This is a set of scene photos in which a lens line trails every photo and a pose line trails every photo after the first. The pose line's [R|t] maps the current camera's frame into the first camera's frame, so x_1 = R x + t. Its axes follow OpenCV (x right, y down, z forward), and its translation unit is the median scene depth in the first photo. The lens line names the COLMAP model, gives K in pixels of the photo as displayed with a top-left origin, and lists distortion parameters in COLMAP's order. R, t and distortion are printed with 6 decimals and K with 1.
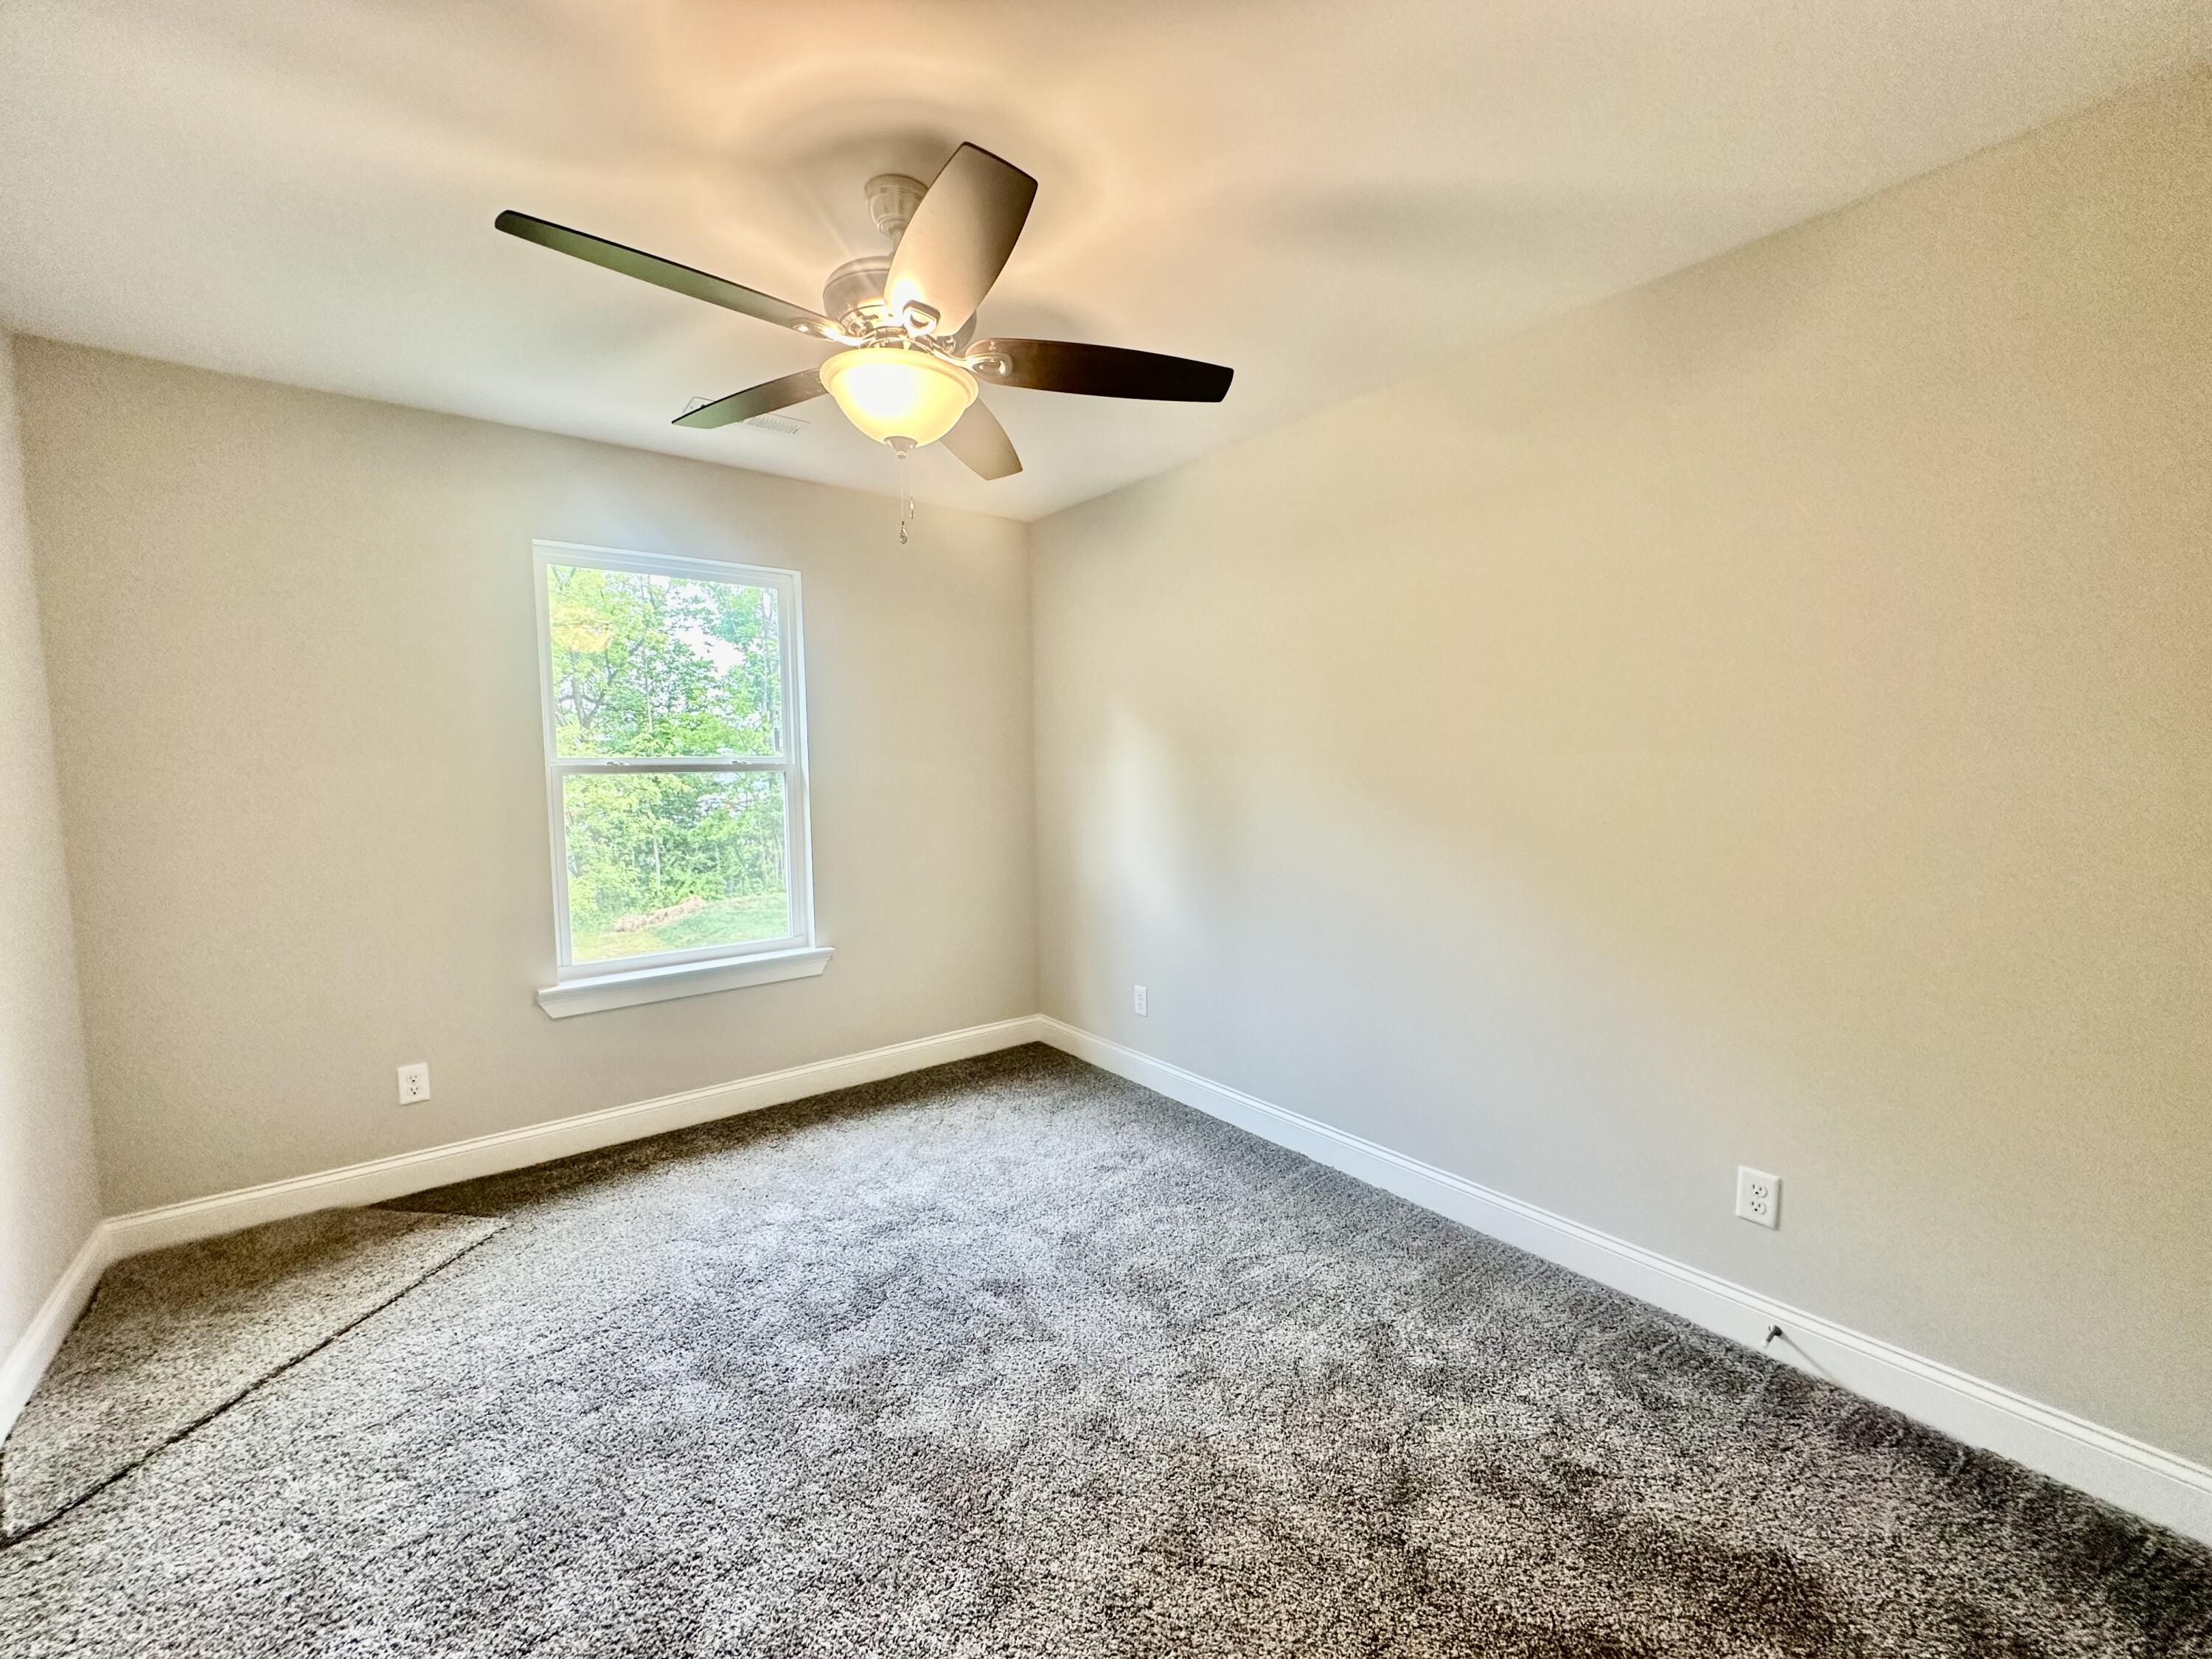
lens RADIAL K [[889.0, 0, 1105.1], [0, 889.0, 818.2], [0, 0, 1]] dist [0.014026, -0.000095]
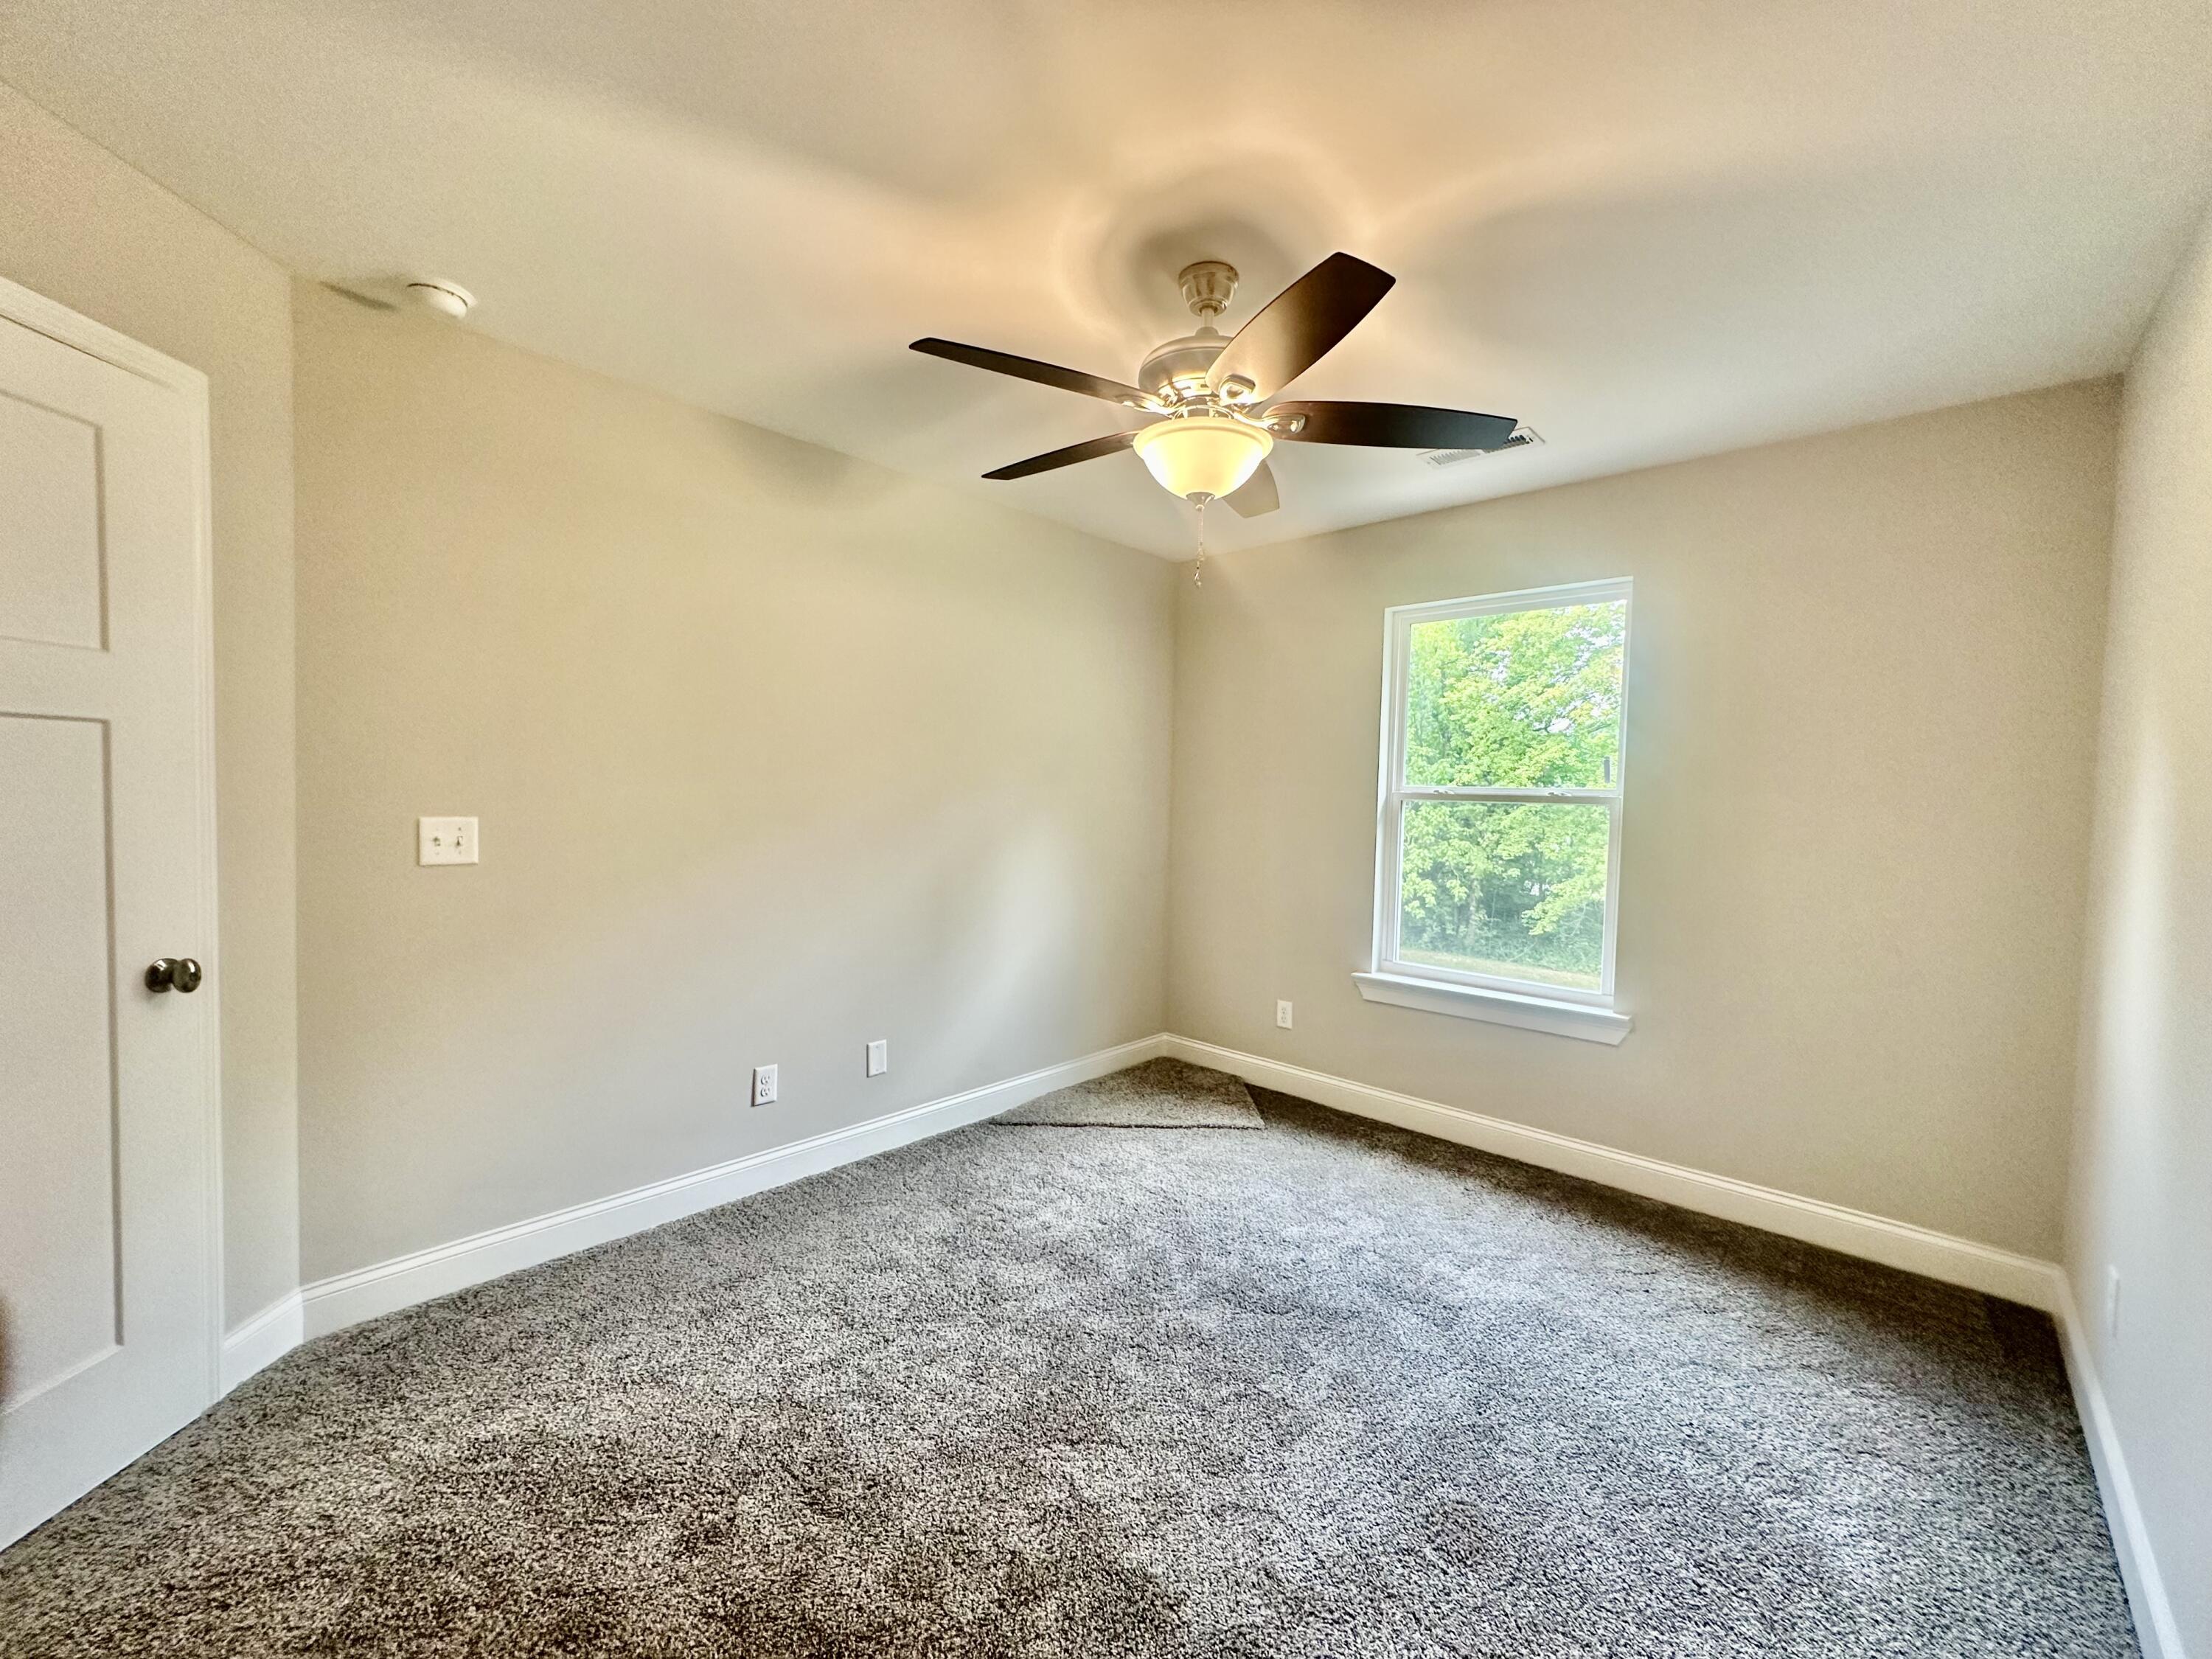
lens RADIAL K [[889.0, 0, 1108.4], [0, 889.0, 823.2], [0, 0, 1]] dist [0.014026, -0.000095]
pose [[0.161806, 0.049705, -0.985570, 0.526780], [-0.084681, 0.995746, 0.036316, -0.031122], [0.983183, 0.077583, 0.165327, 0.447500]]
